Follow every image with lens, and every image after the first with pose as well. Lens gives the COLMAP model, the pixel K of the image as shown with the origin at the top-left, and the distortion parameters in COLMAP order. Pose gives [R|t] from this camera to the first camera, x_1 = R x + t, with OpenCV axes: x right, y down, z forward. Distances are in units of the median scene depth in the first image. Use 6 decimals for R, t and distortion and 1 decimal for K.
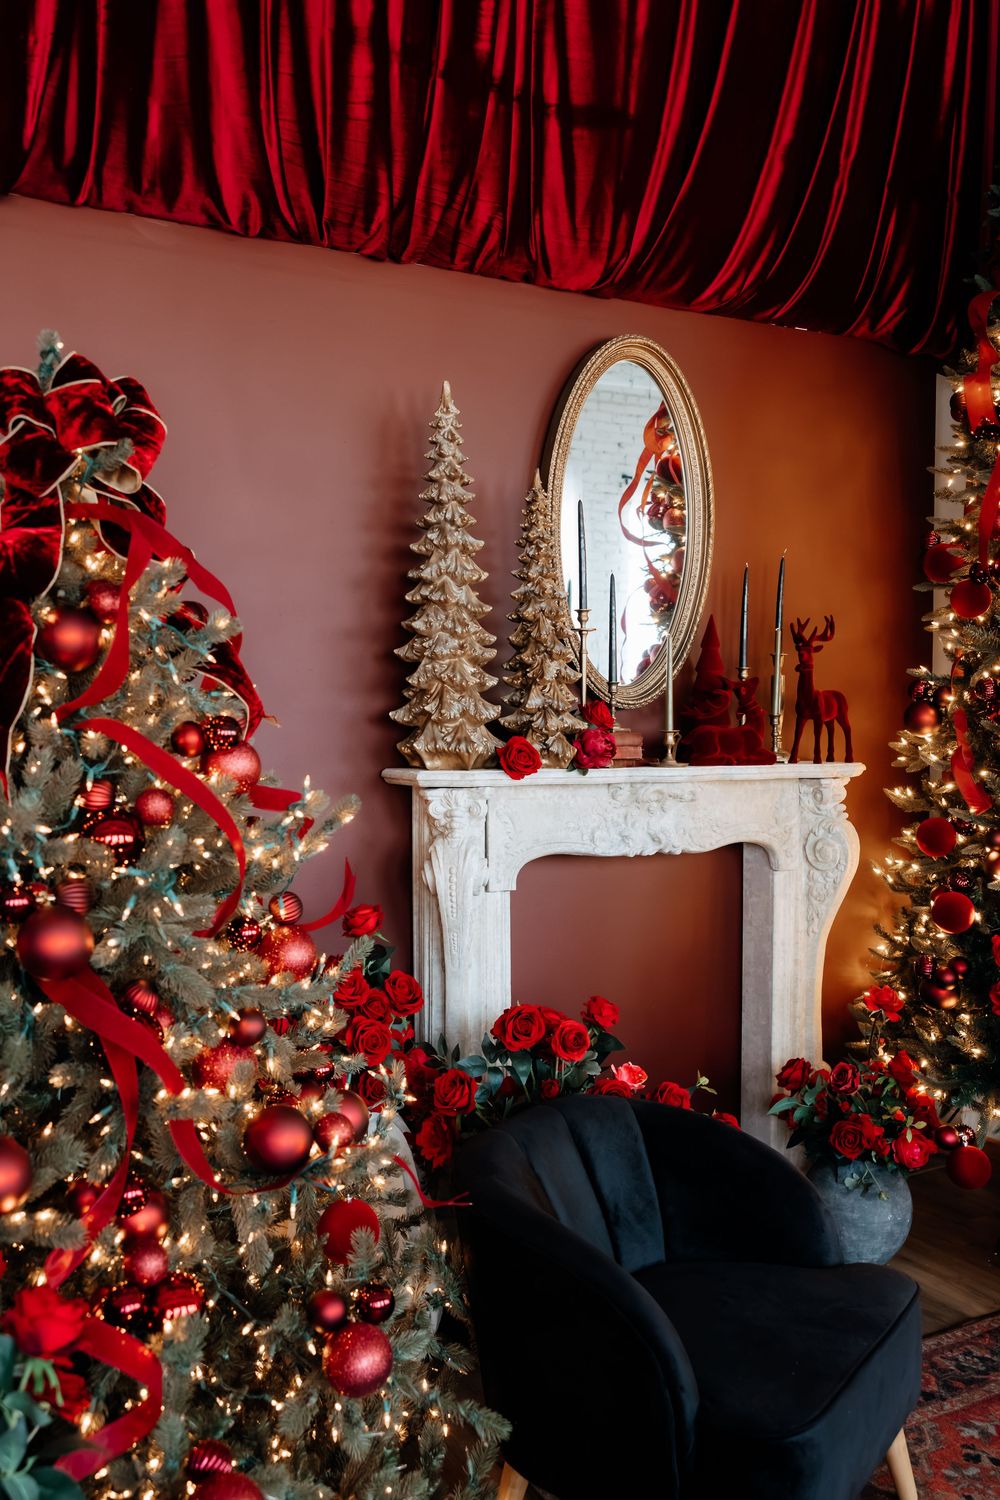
lens RADIAL K [[1377.4, 0, 500.7], [0, 1377.4, 751.9], [0, 0, 1]] dist [-0.020714, 0.000000]
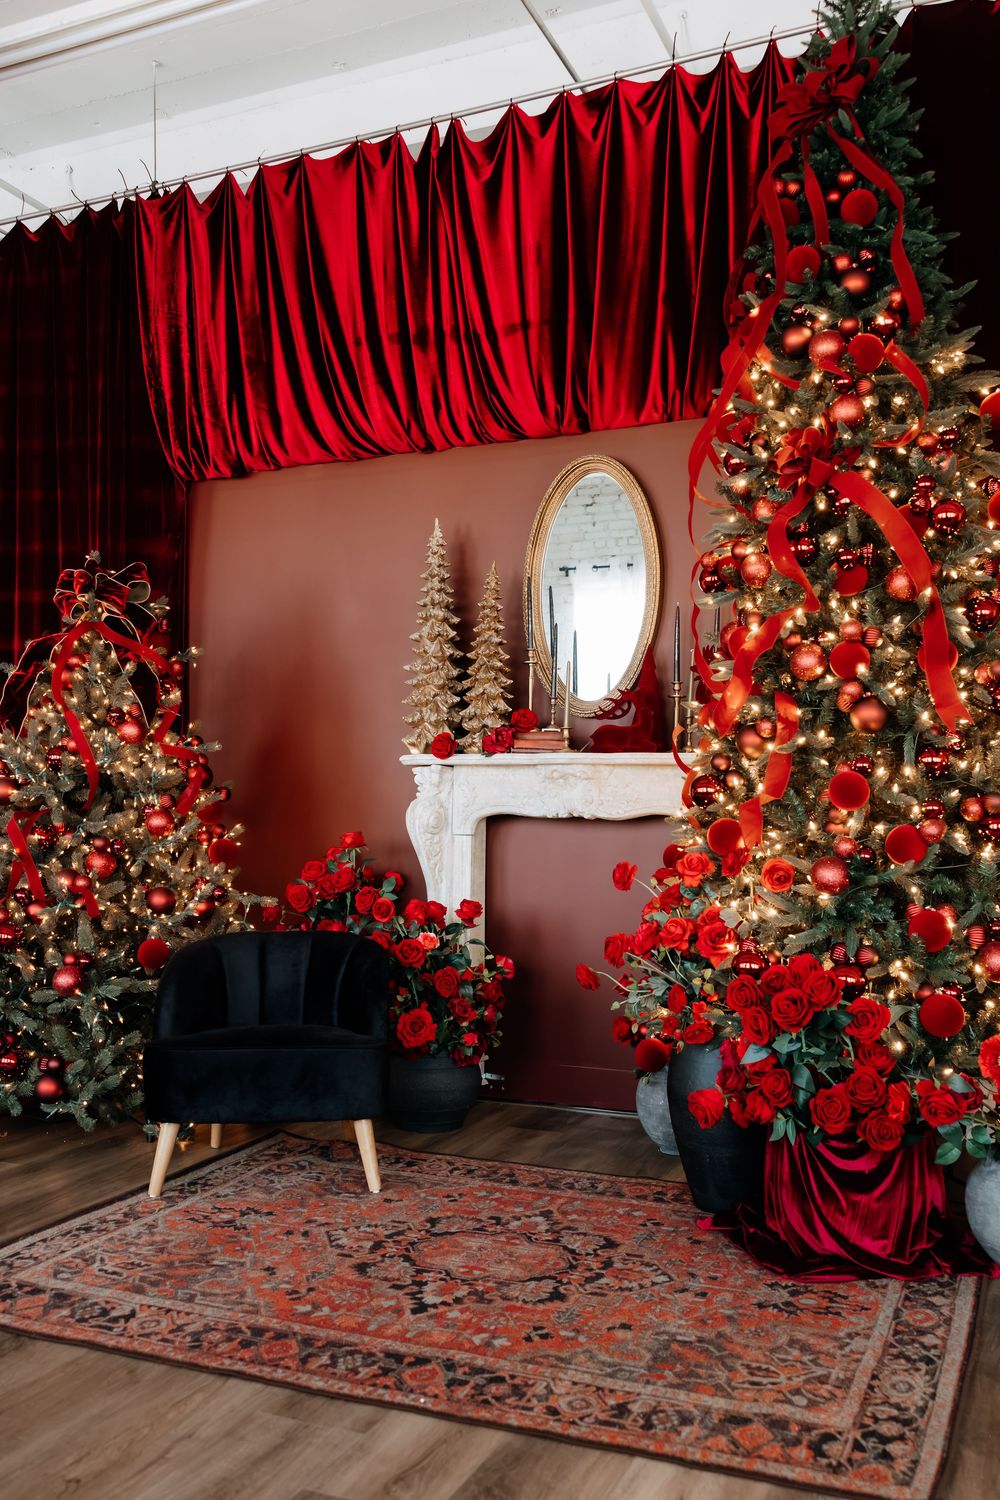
lens RADIAL K [[1321.5, 0, 507.1], [0, 1321.5, 760.2], [0, 0, 1]] dist [-0.000402, -0.002033]
pose [[0.608592, -0.032751, -0.792807, 1.231811], [-0.037817, 0.996815, -0.070209, 0.122050], [0.792582, 0.072710, 0.605415, 0.136994]]
